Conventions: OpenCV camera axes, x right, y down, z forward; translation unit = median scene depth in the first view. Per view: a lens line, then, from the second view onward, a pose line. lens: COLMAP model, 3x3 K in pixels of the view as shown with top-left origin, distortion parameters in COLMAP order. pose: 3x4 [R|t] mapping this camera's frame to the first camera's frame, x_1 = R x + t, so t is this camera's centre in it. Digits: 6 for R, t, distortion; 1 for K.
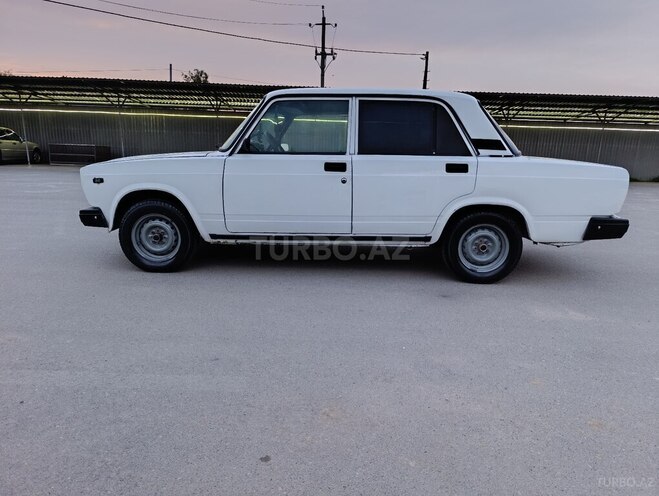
lens RADIAL K [[452.3, 0, 340.3], [0, 452.3, 247.7], [0, 0, 1]] dist [0.027760, -0.016892]
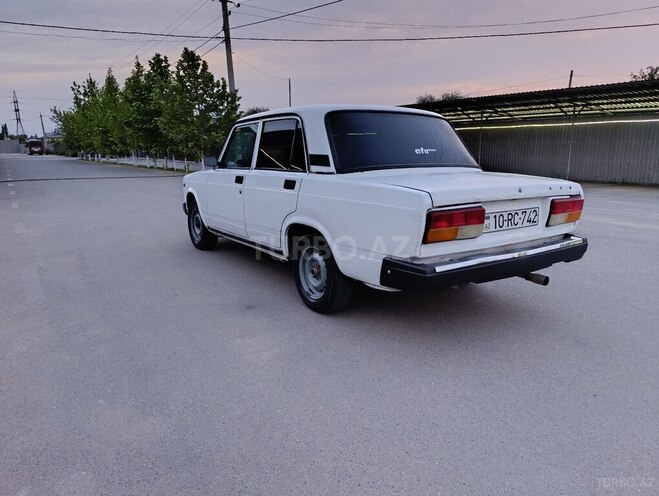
lens RADIAL K [[452.3, 0, 323.8], [0, 452.3, 247.5], [0, 0, 1]] dist [0.027760, -0.016892]
pose [[0.594300, 0.145102, -0.791045, 1.056742], [-0.162654, 0.984949, 0.058471, -0.106348], [0.787624, 0.093917, 0.608957, 0.458076]]
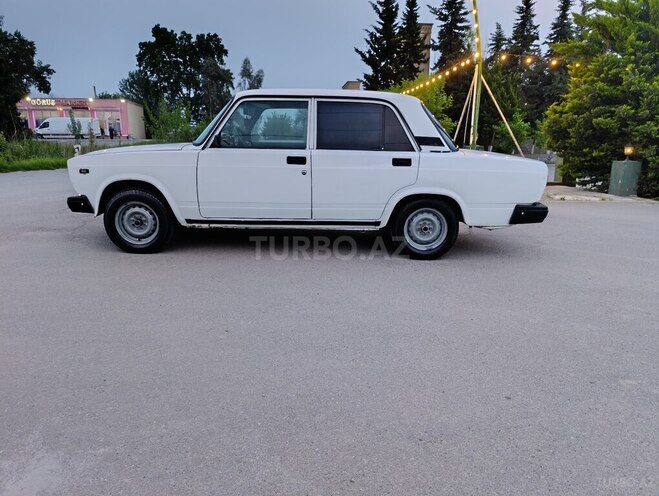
lens RADIAL K [[452.3, 0, 339.5], [0, 452.3, 244.8], [0, 0, 1]] dist [0.027760, -0.016892]
pose [[0.999072, -0.003561, 0.042929, 0.046439], [0.002149, 0.999457, 0.032883, -0.002795], [-0.043023, -0.032761, 0.998537, -0.146814]]
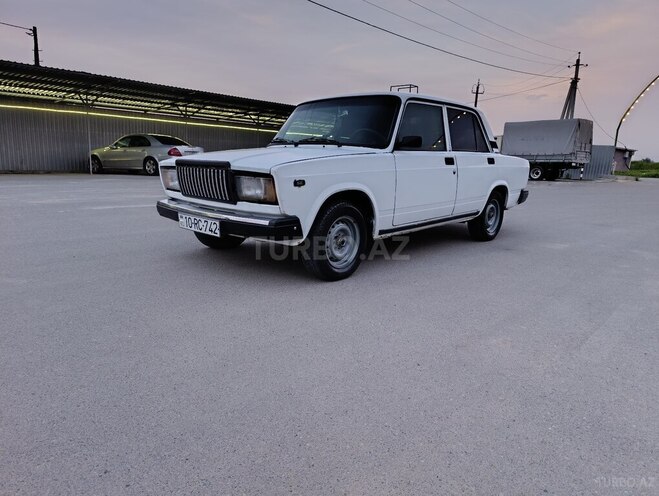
lens RADIAL K [[452.3, 0, 331.9], [0, 452.3, 245.3], [0, 0, 1]] dist [0.027760, -0.016892]
pose [[0.643554, -0.153793, 0.749790, -1.143335], [0.150144, 0.985939, 0.073360, -0.089508], [-0.750529, 0.065366, 0.657596, 0.436087]]
